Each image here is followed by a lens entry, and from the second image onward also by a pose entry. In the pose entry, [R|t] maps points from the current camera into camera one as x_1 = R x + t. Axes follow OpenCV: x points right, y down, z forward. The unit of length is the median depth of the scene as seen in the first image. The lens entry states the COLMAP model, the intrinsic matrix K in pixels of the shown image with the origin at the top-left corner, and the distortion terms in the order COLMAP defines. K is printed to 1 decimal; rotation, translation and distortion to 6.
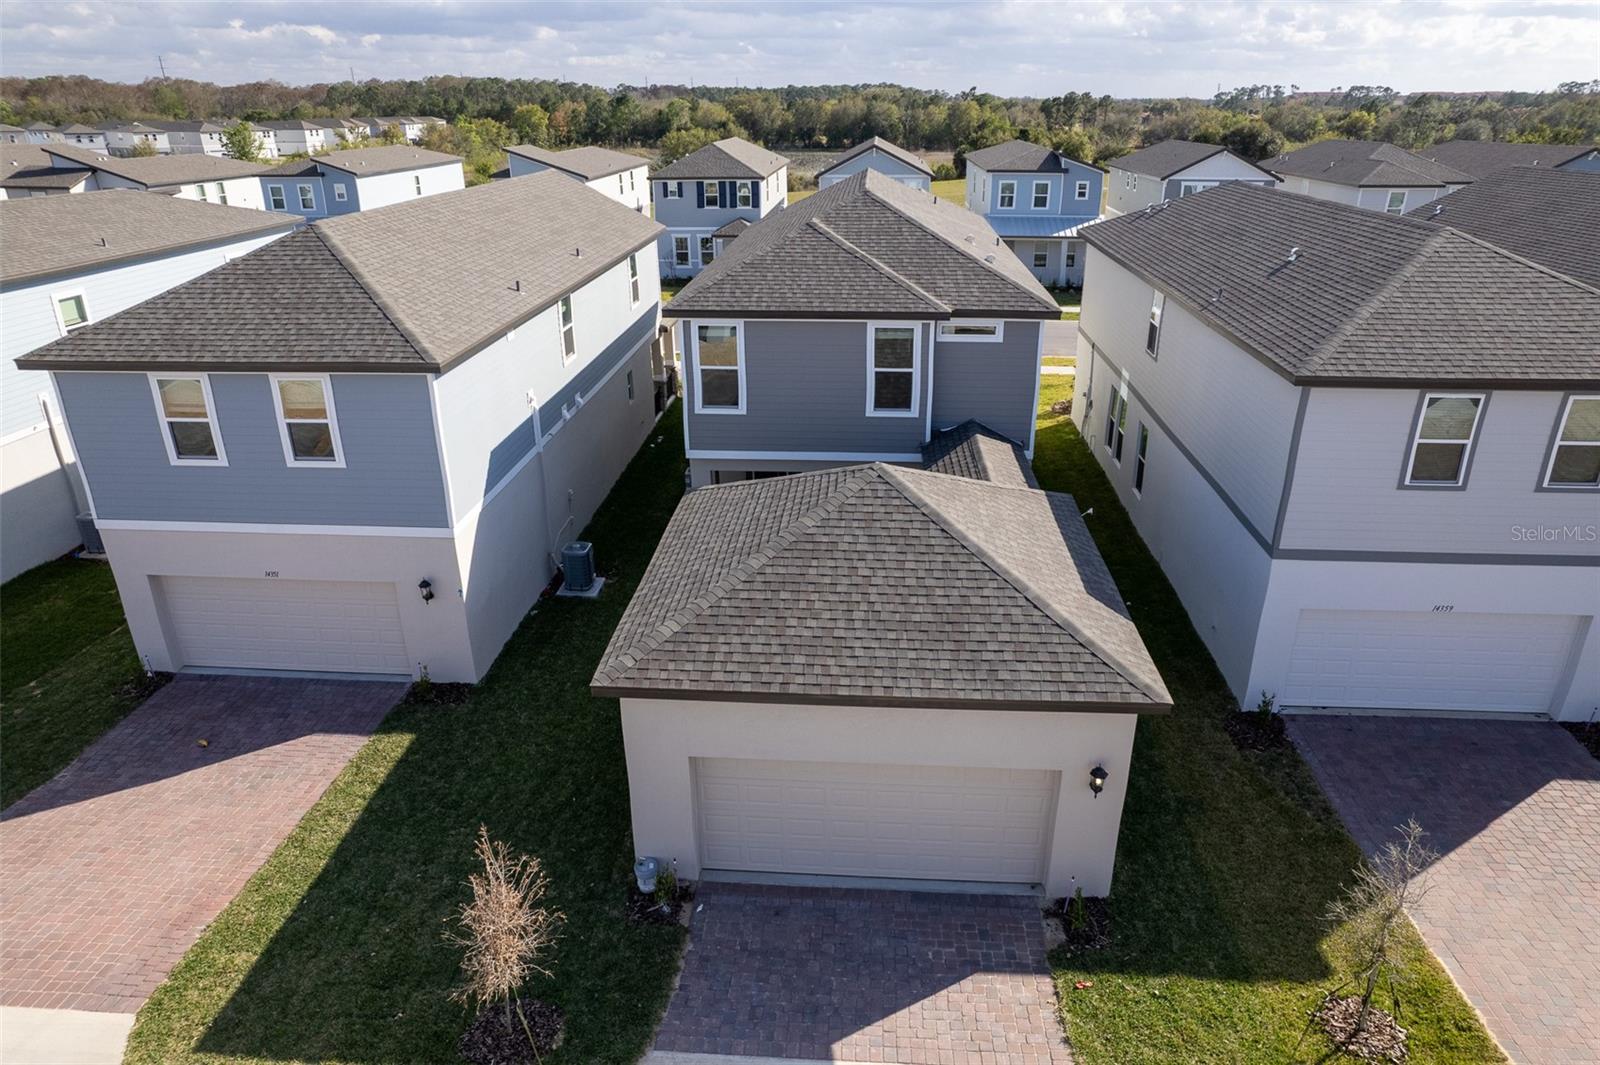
lens RADIAL K [[1035.6, 0, 800.3], [0, 1035.6, 558.0], [0, 0, 1]] dist [-0.085006, 0.082507]
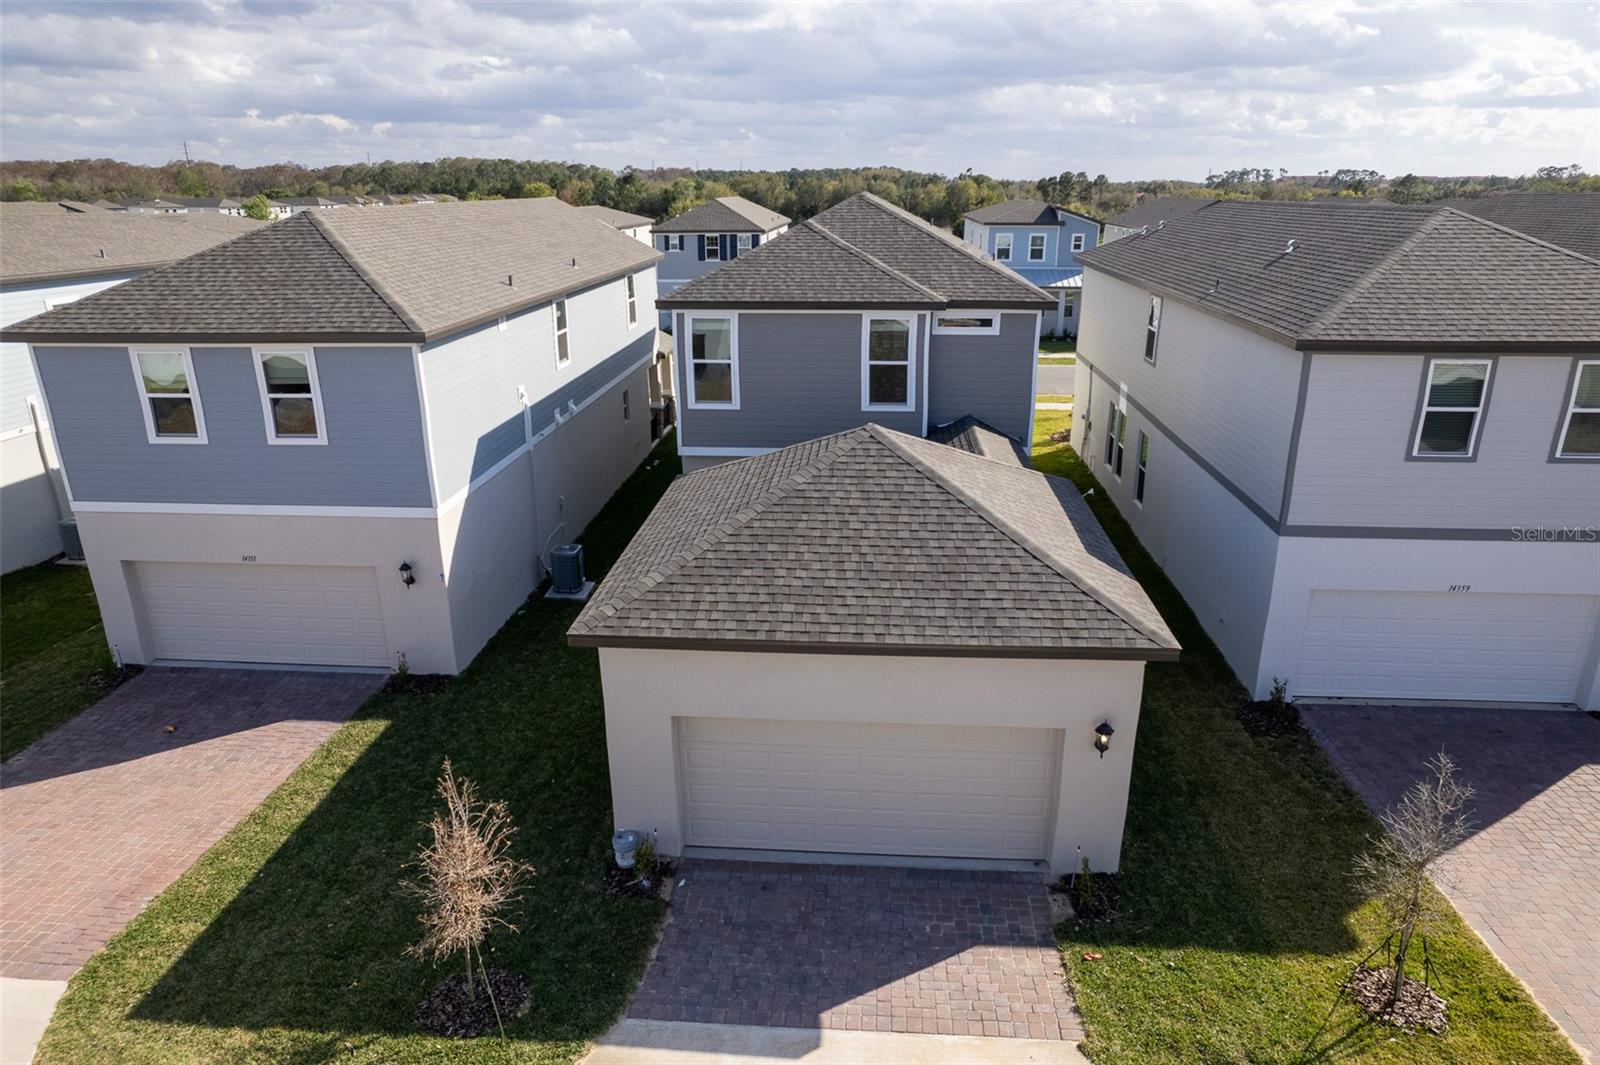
lens RADIAL K [[1035.6, 0, 800.3], [0, 1035.6, 558.0], [0, 0, 1]] dist [-0.085006, 0.082507]
pose [[0.999996, 0.000889, -0.002760, 0.011017], [-0.001099, 0.997011, -0.077246, 0.105138], [0.002683, 0.077249, 0.997008, 0.038252]]
